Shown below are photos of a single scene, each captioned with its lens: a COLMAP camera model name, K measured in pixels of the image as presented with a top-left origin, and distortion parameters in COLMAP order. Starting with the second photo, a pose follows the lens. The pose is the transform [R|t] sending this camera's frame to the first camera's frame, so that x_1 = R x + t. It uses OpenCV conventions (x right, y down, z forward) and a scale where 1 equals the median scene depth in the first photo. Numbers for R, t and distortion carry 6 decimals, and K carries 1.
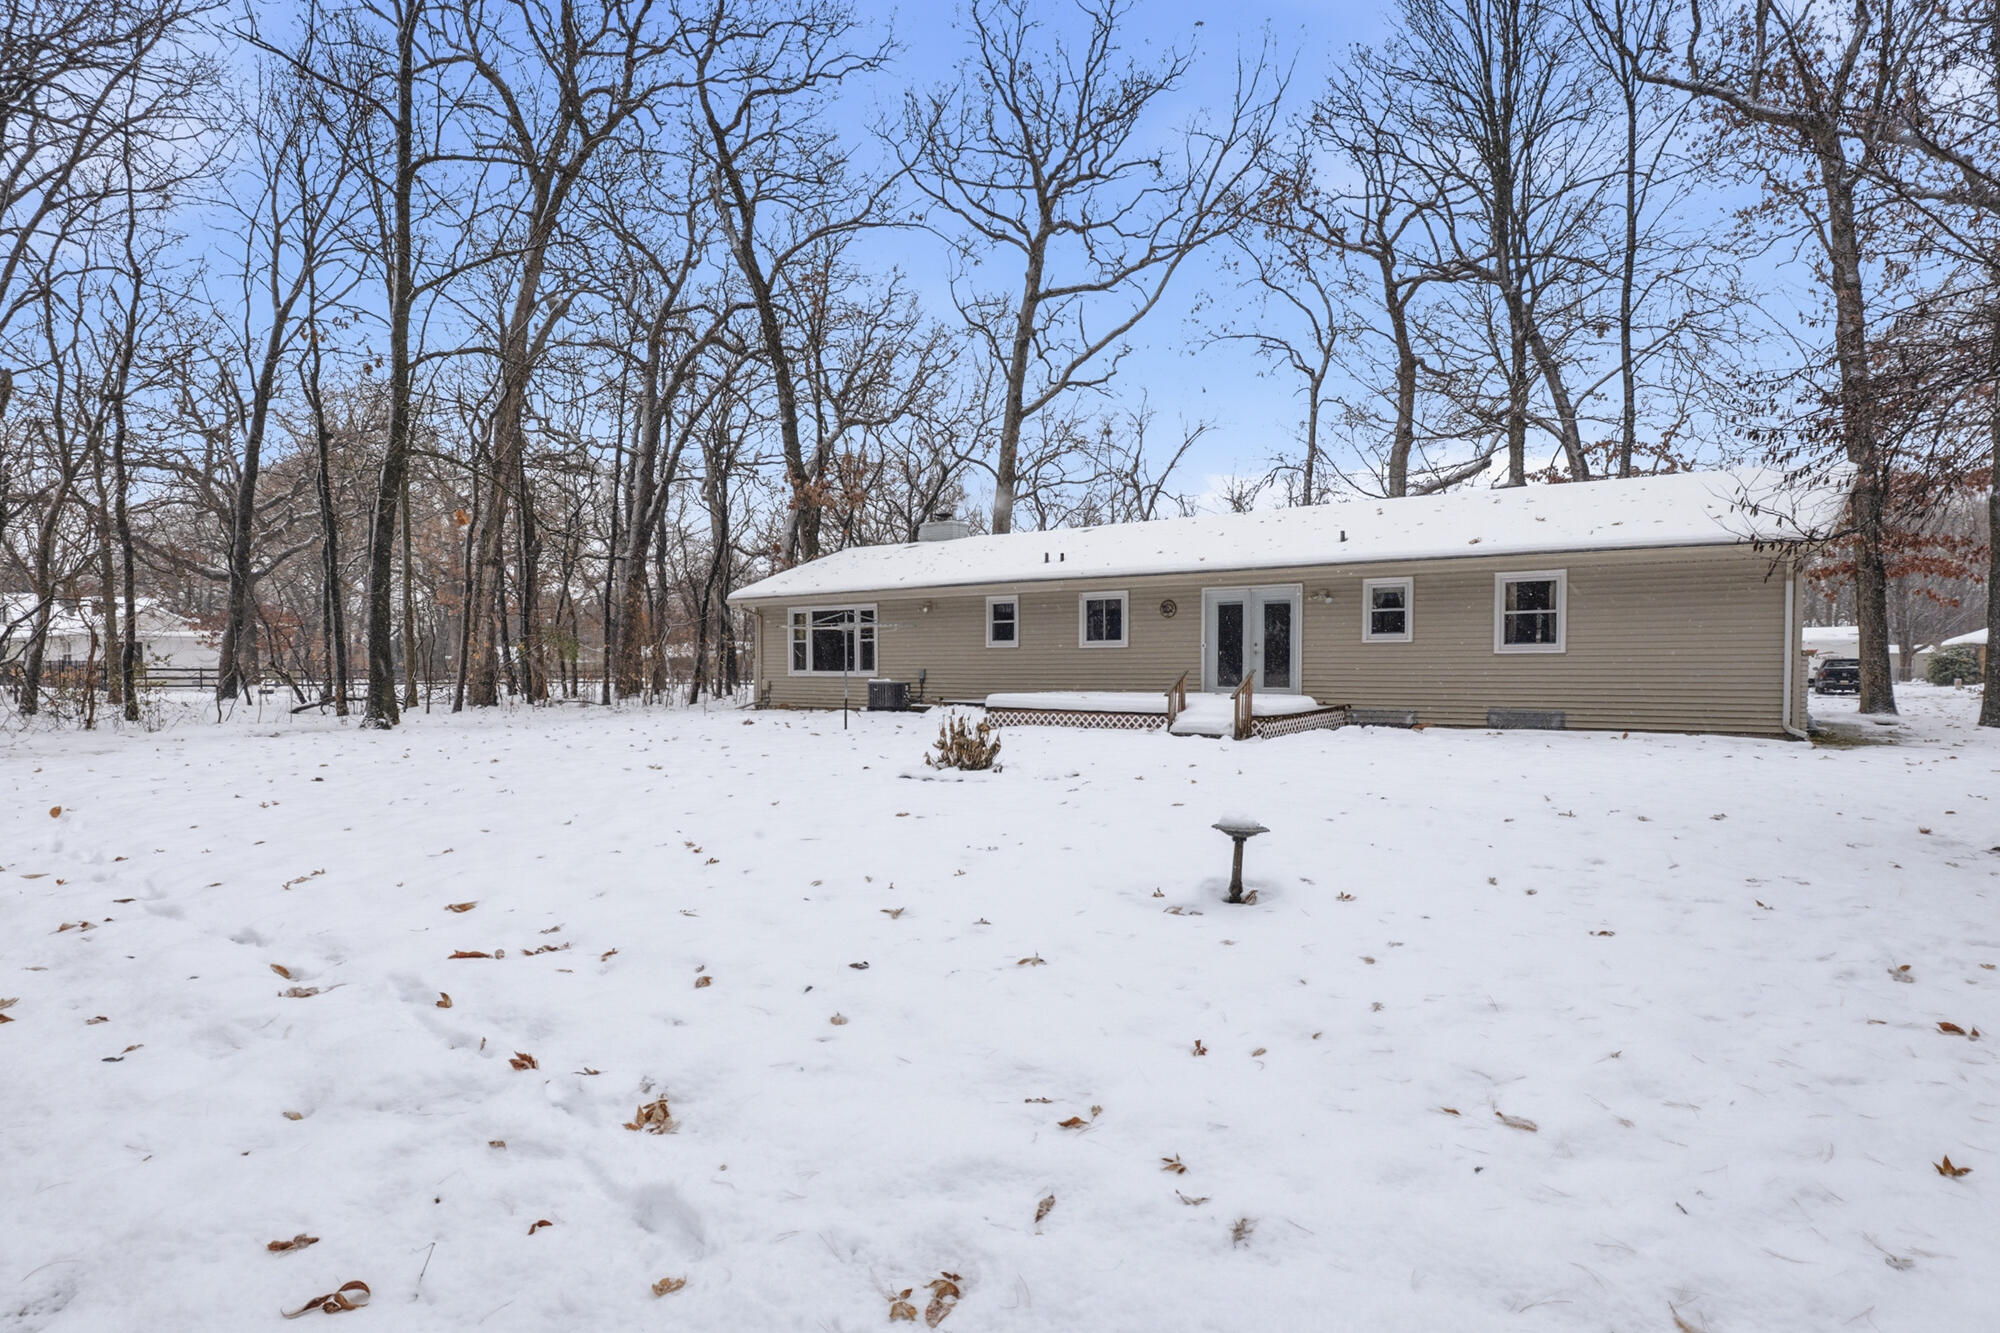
lens RADIAL K [[964.2, 0, 1008.5], [0, 964.2, 698.9], [0, 0, 1]] dist [-0.015283, -0.000063]
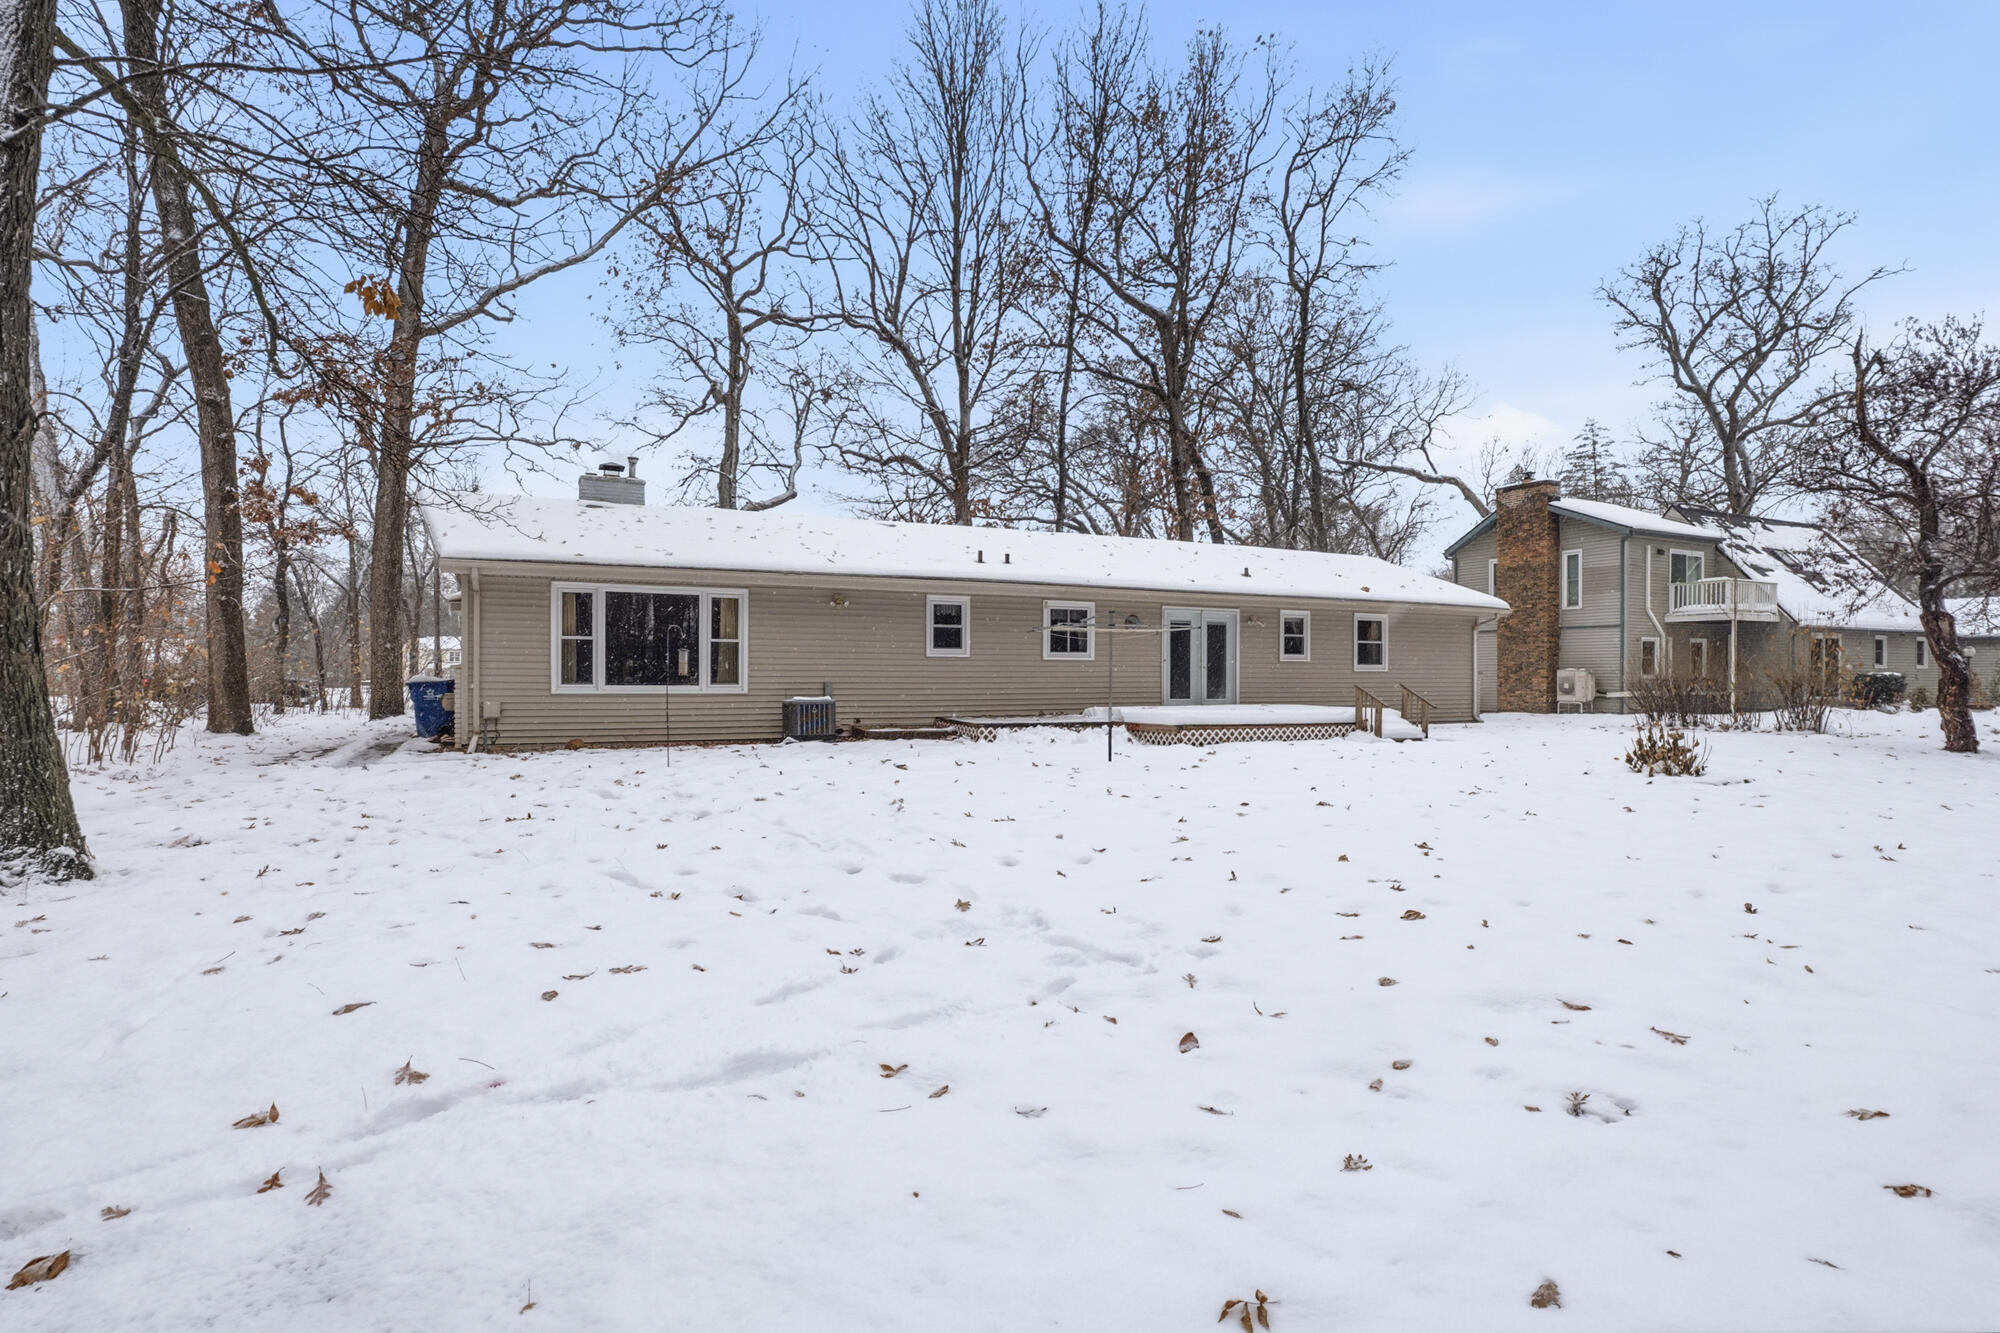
lens RADIAL K [[964.2, 0, 1008.5], [0, 964.2, 698.9], [0, 0, 1]] dist [-0.015283, -0.000063]
pose [[0.523270, -0.017828, 0.851981, -0.669641], [0.022490, 0.999722, 0.007107, -0.020309], [-0.851870, 0.015443, 0.523525, 0.493728]]
